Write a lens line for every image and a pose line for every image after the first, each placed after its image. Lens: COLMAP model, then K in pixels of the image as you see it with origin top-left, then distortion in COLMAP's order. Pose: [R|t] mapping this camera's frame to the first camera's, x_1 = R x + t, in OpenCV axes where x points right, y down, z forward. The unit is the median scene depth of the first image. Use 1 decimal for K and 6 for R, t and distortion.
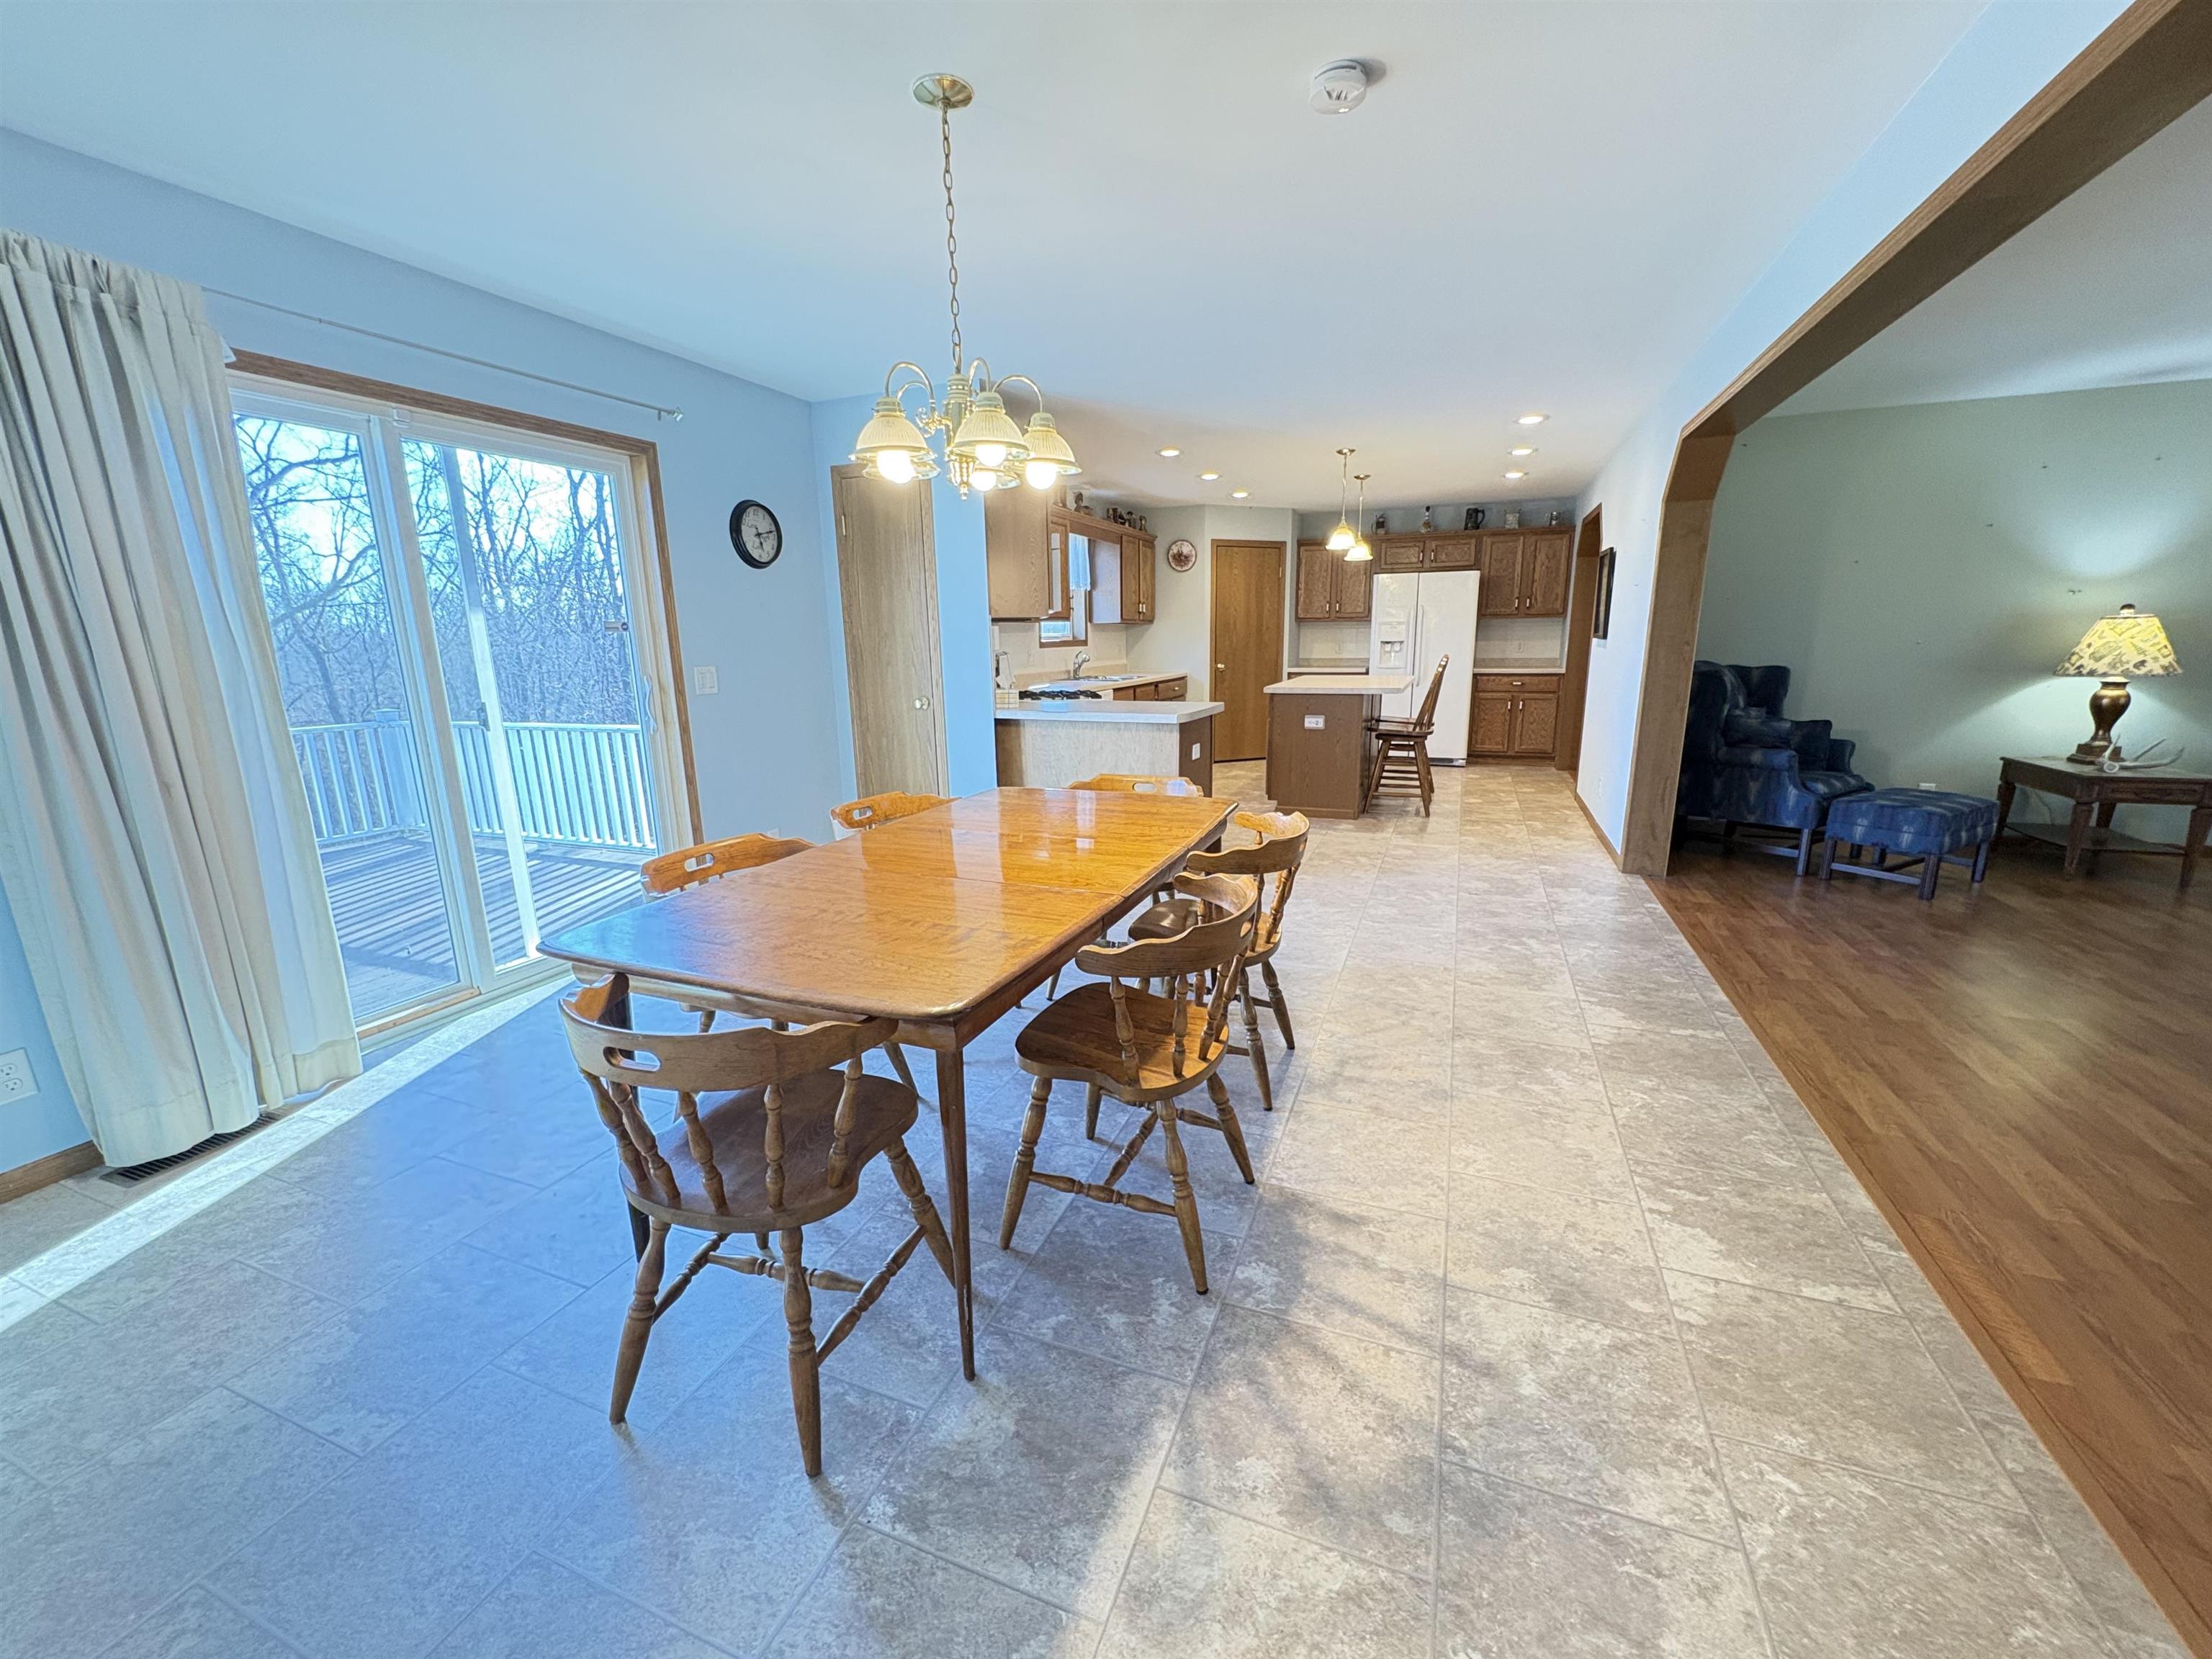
lens RADIAL K [[875.0, 0, 1113.0], [0, 875.0, 830.8], [0, 0, 1]] dist [-0.001816, -0.000080]
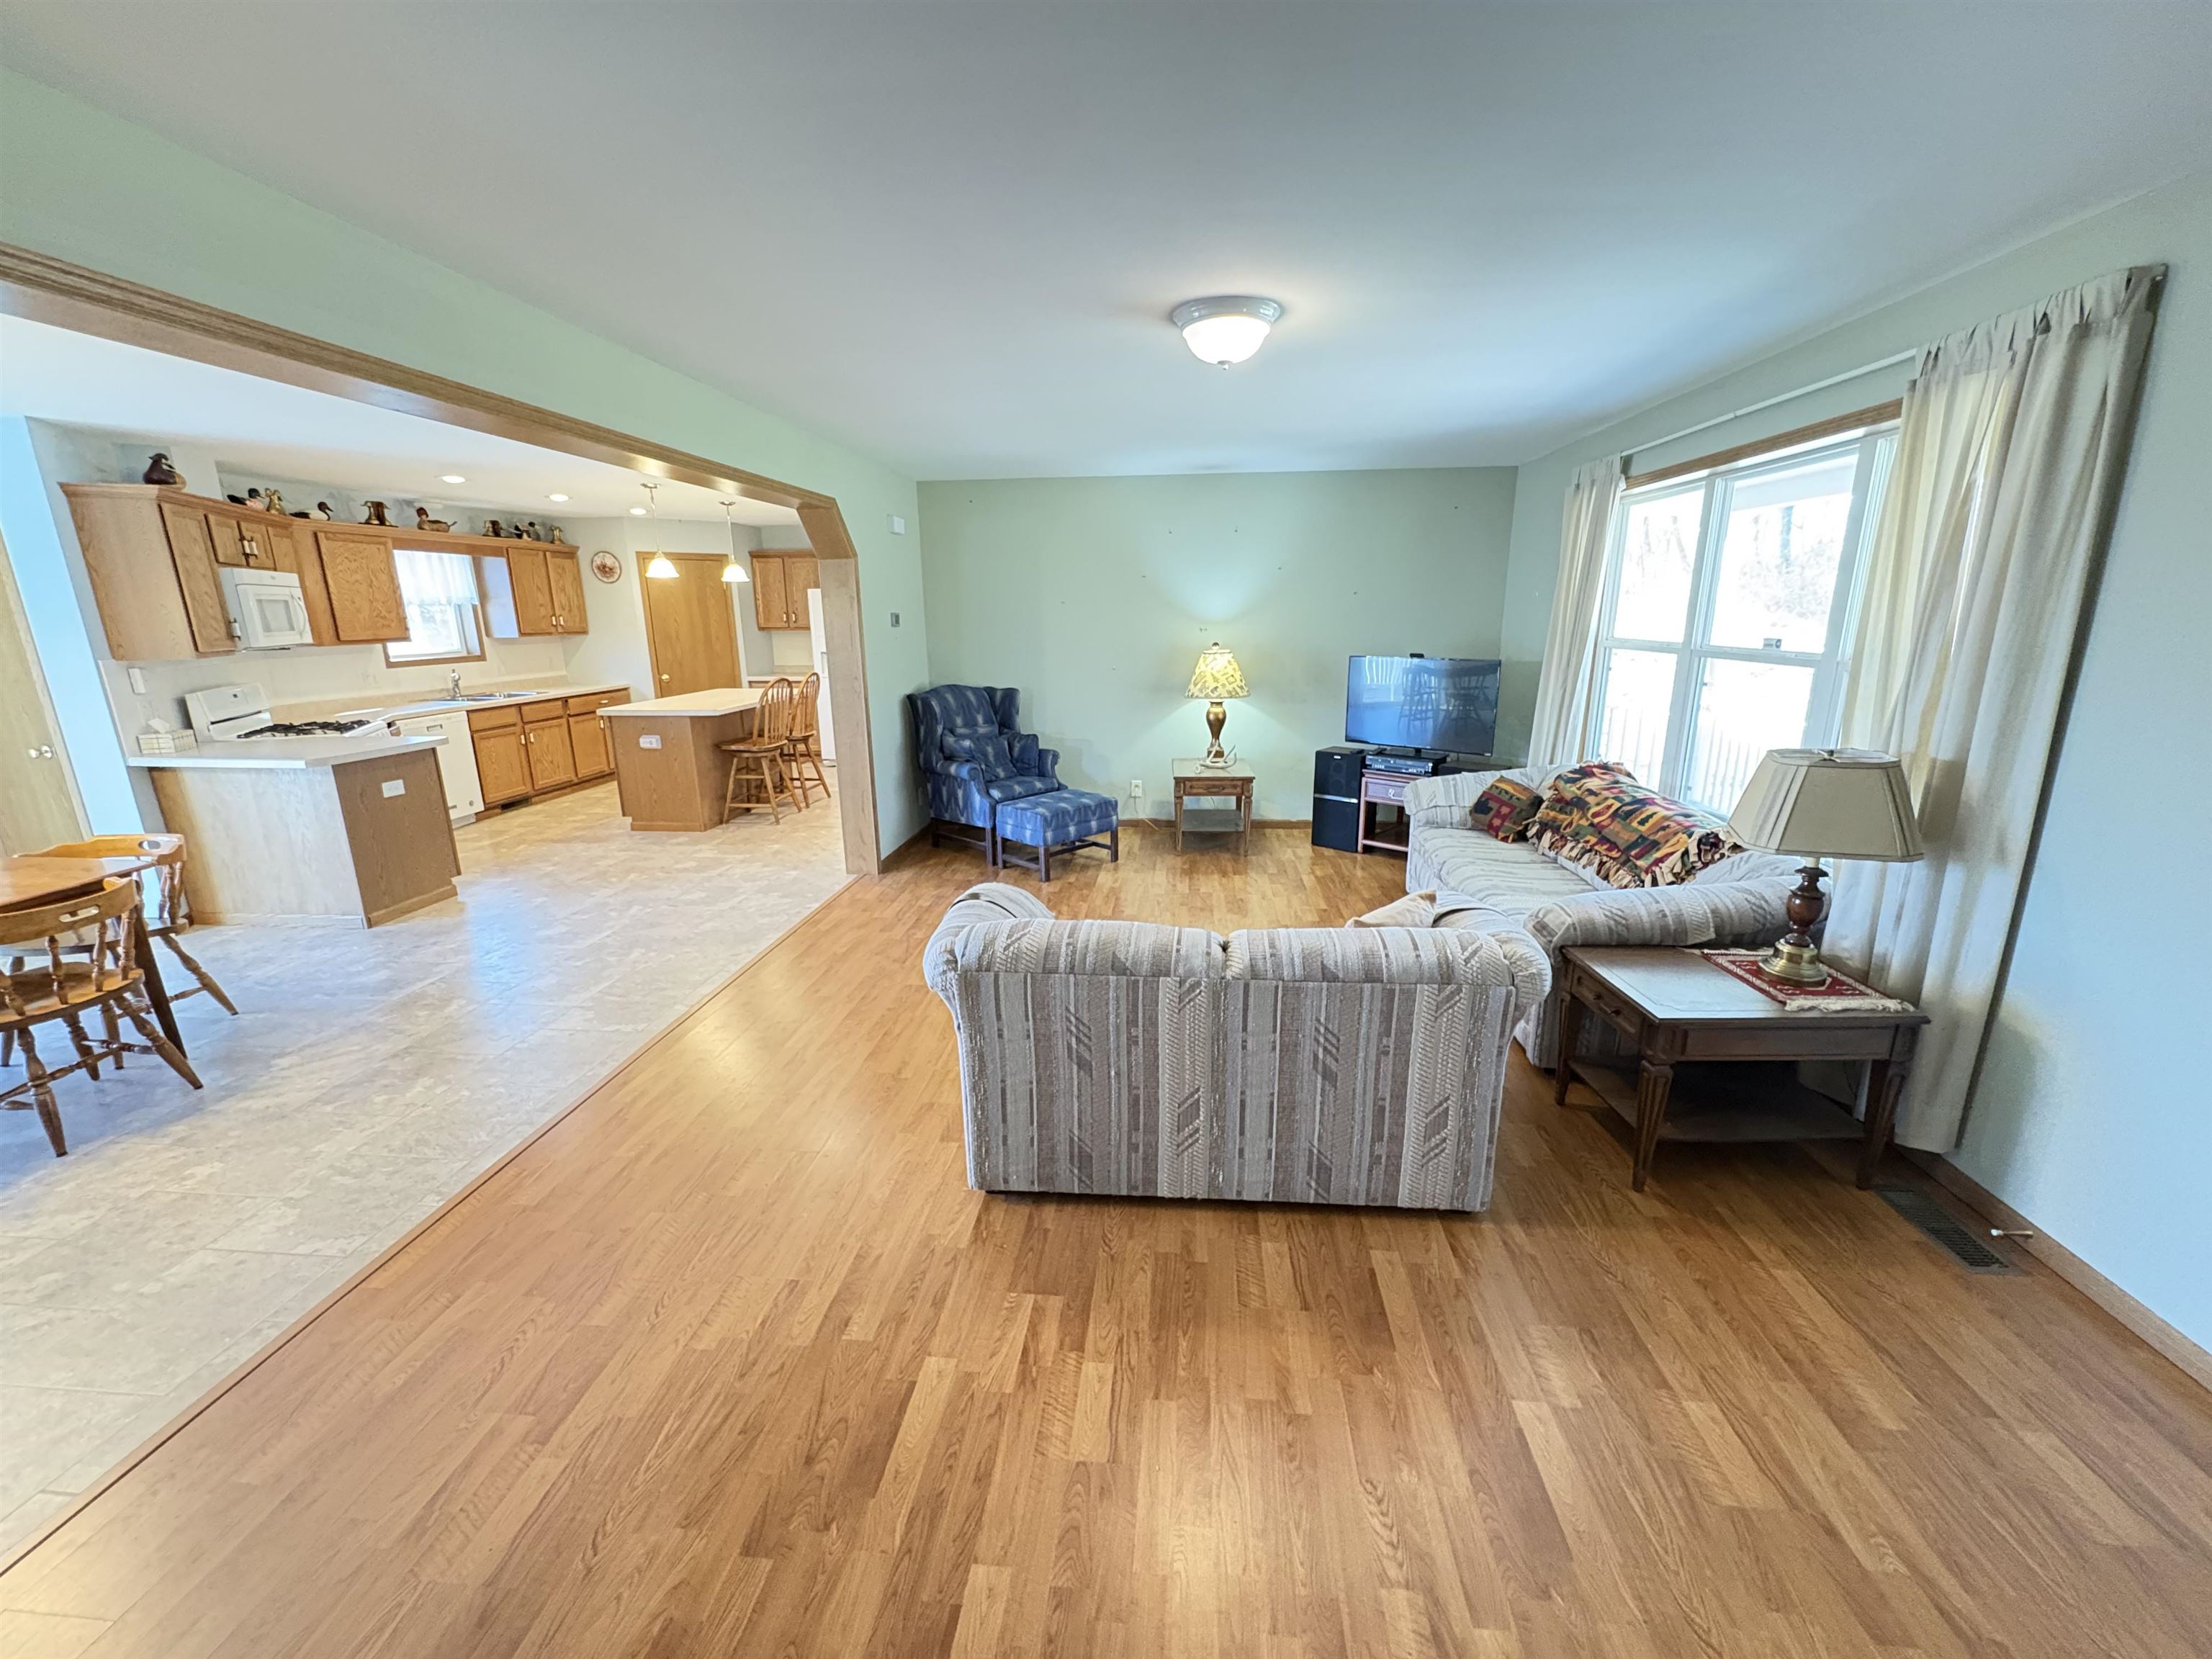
lens RADIAL K [[875.0, 0, 1113.0], [0, 875.0, 830.8], [0, 0, 1]] dist [-0.001816, -0.000080]
pose [[0.959089, -0.062176, 0.276194, 0.597732], [0.055427, 0.997944, 0.032184, -0.026350], [-0.277627, -0.015558, 0.960563, -0.213843]]
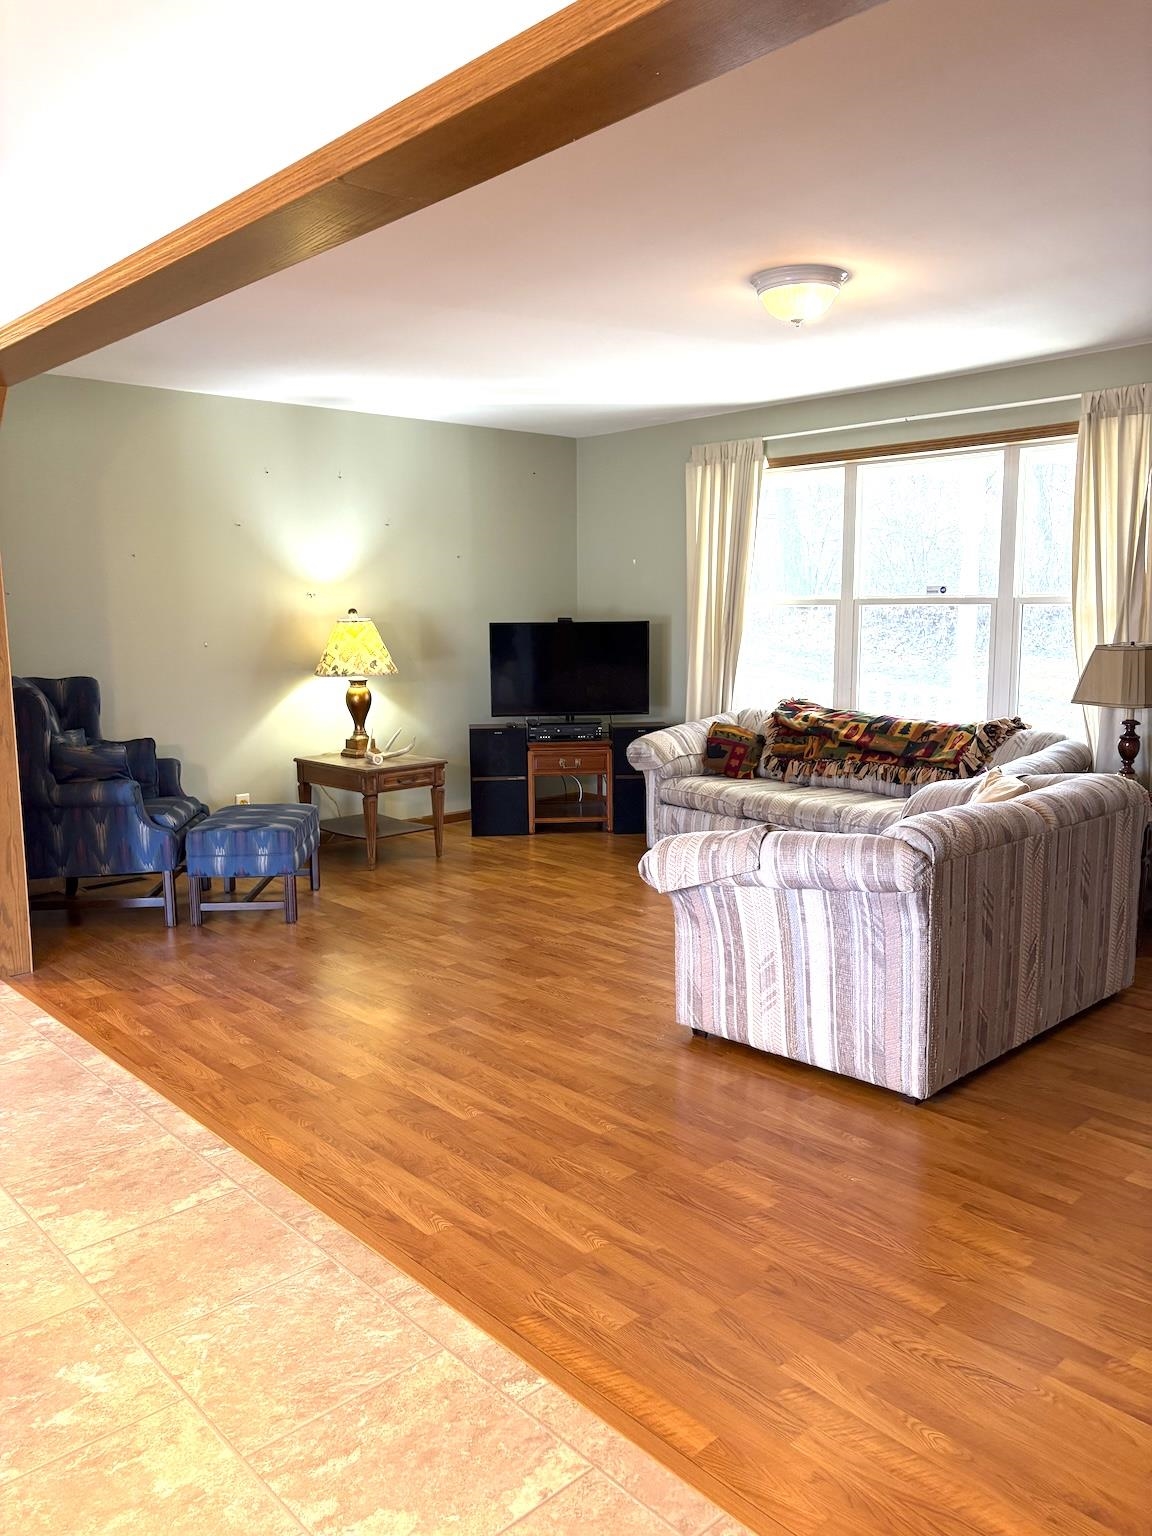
lens RADIAL K [[1151.7, 0, 574.9], [0, 1151.7, 776.0], [0, 0, 1]] dist [0.067874, -0.079356]
pose [[0.438484, -0.120157, 0.890670, -0.011315], [0.197182, 0.979738, 0.035099, -0.050554], [-0.876841, 0.160234, 0.453293, 0.136901]]
